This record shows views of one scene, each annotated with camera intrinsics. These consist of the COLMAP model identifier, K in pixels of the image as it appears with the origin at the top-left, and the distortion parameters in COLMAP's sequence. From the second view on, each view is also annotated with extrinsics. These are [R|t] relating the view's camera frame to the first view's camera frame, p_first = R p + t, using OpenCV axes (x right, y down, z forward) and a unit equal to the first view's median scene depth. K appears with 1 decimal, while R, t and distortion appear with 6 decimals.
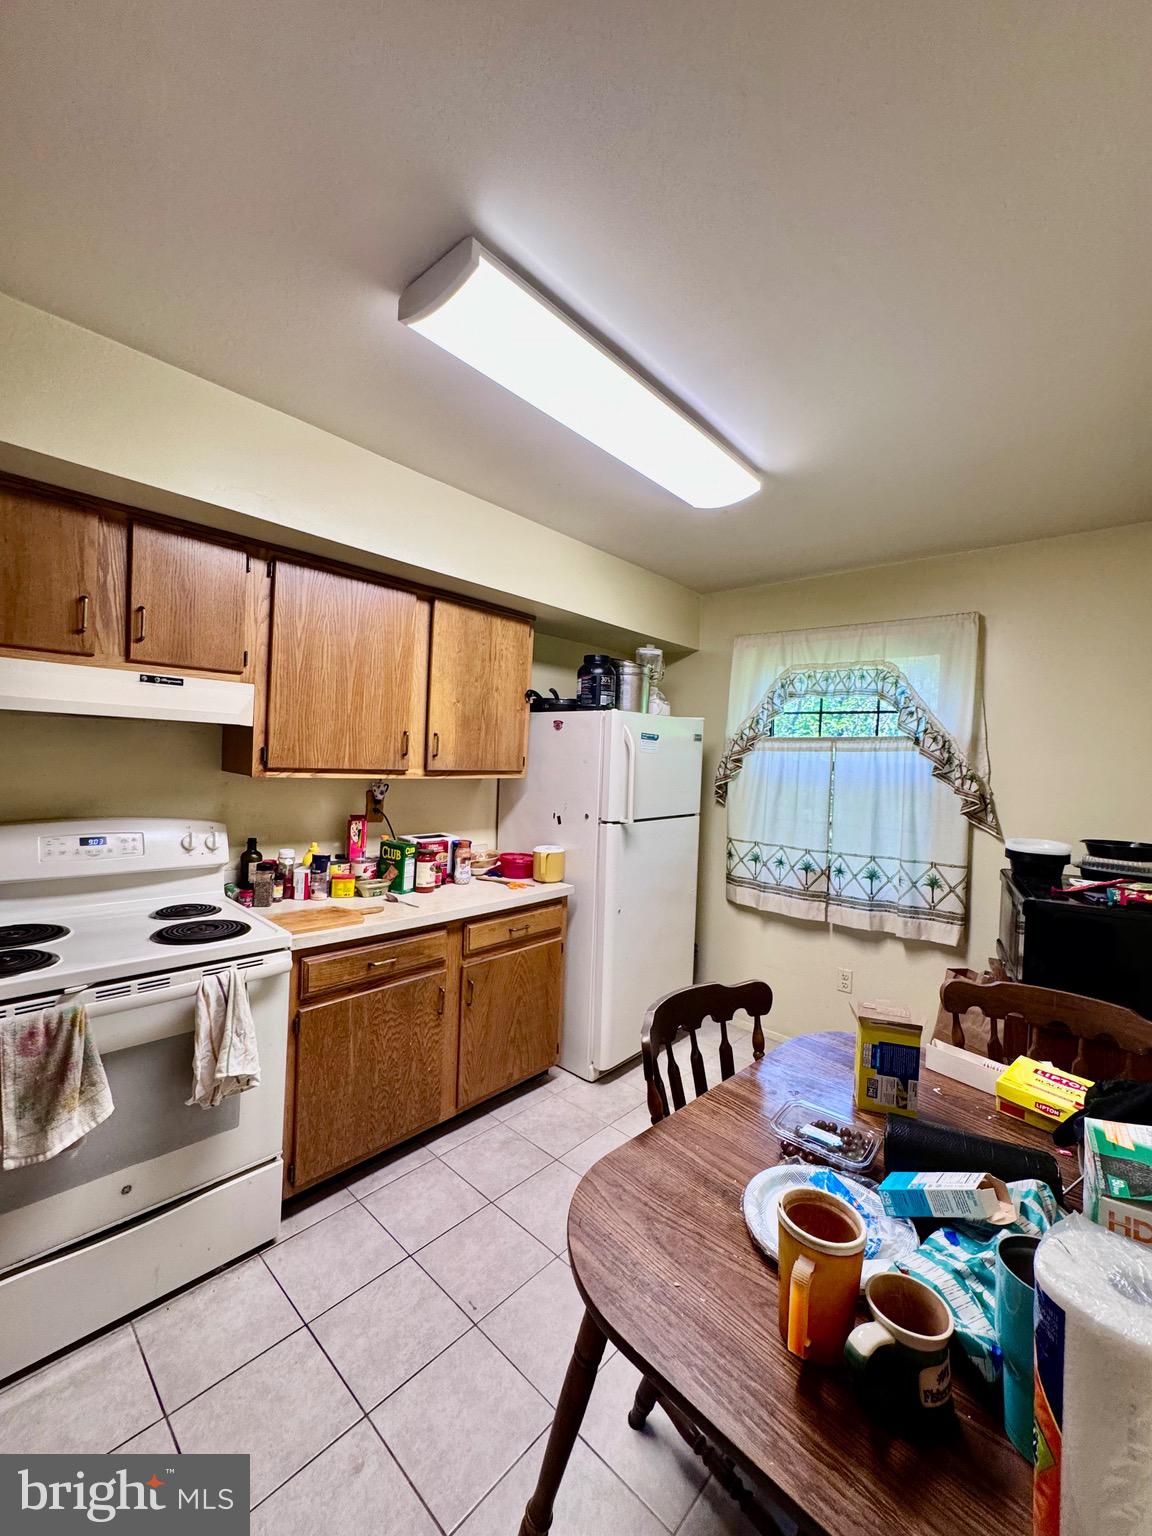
lens RADIAL K [[625.1, 0, 594.8], [0, 625.1, 768.5], [0, 0, 1]] dist [-0.000046, 0.000361]
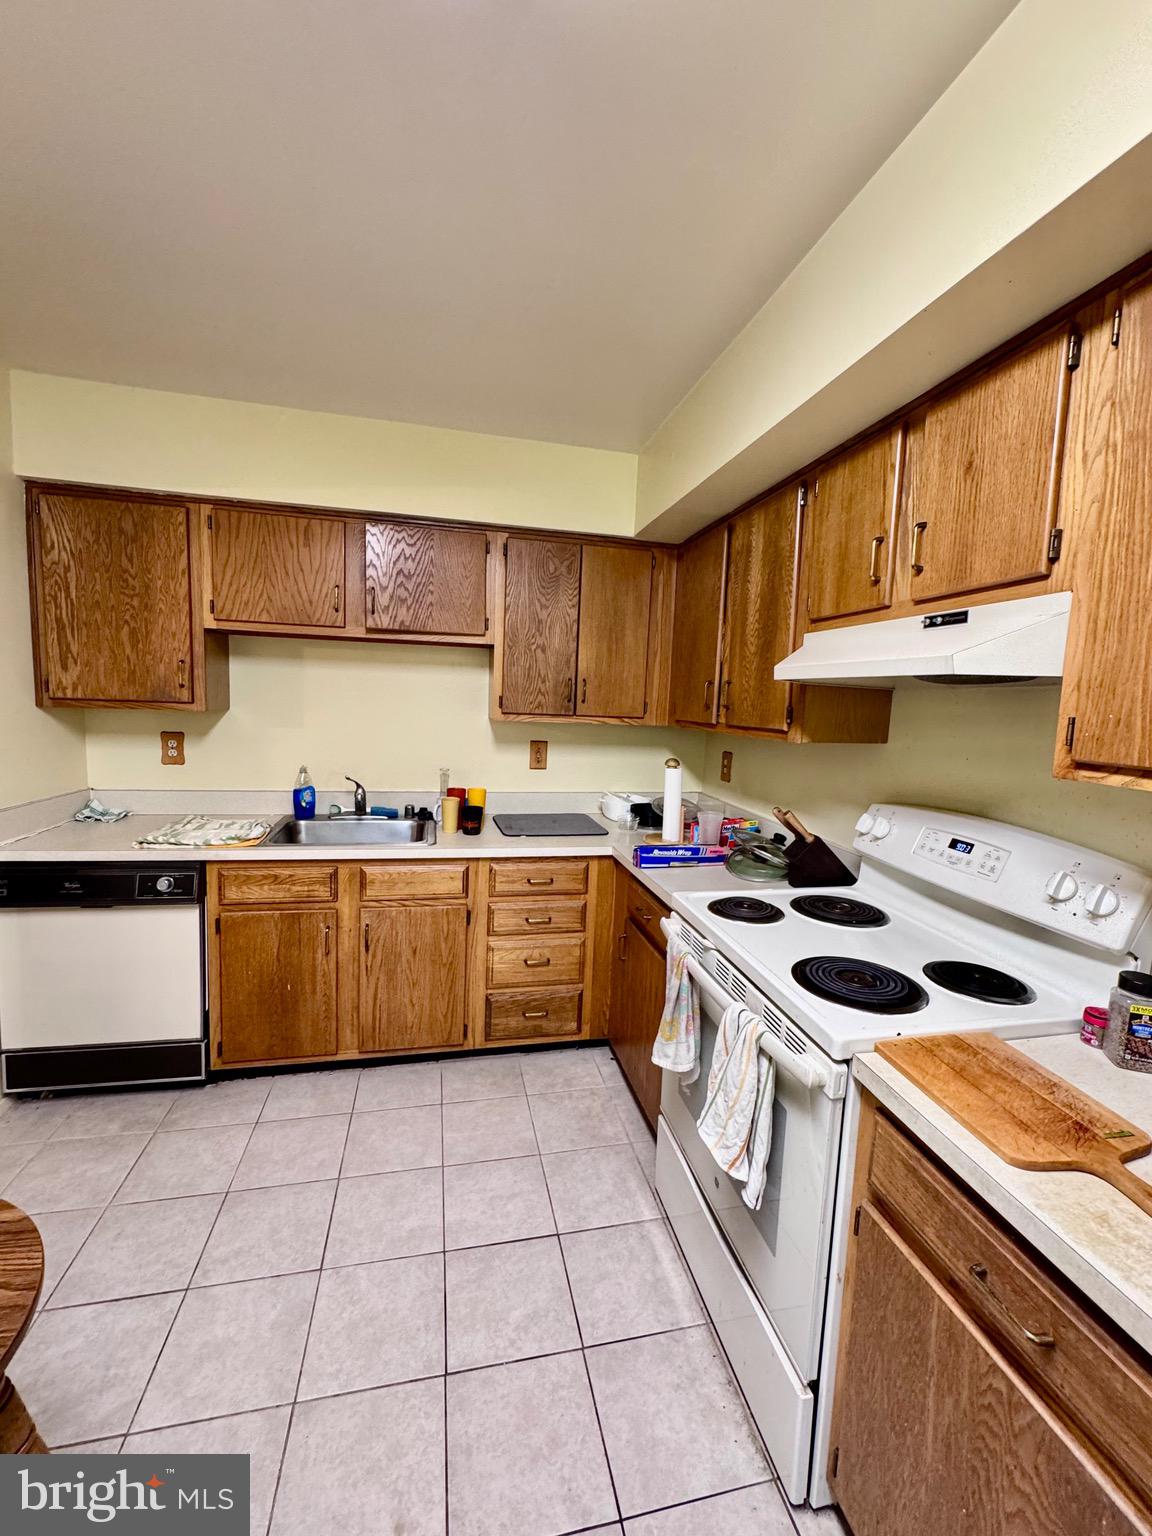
lens RADIAL K [[625.1, 0, 594.8], [0, 625.1, 768.5], [0, 0, 1]] dist [-0.000046, 0.000361]
pose [[-0.574140, 0.016357, -0.818594, 0.089786], [-0.087793, 0.992806, 0.081414, -0.001967], [0.814037, 0.118610, -0.568573, 1.082072]]
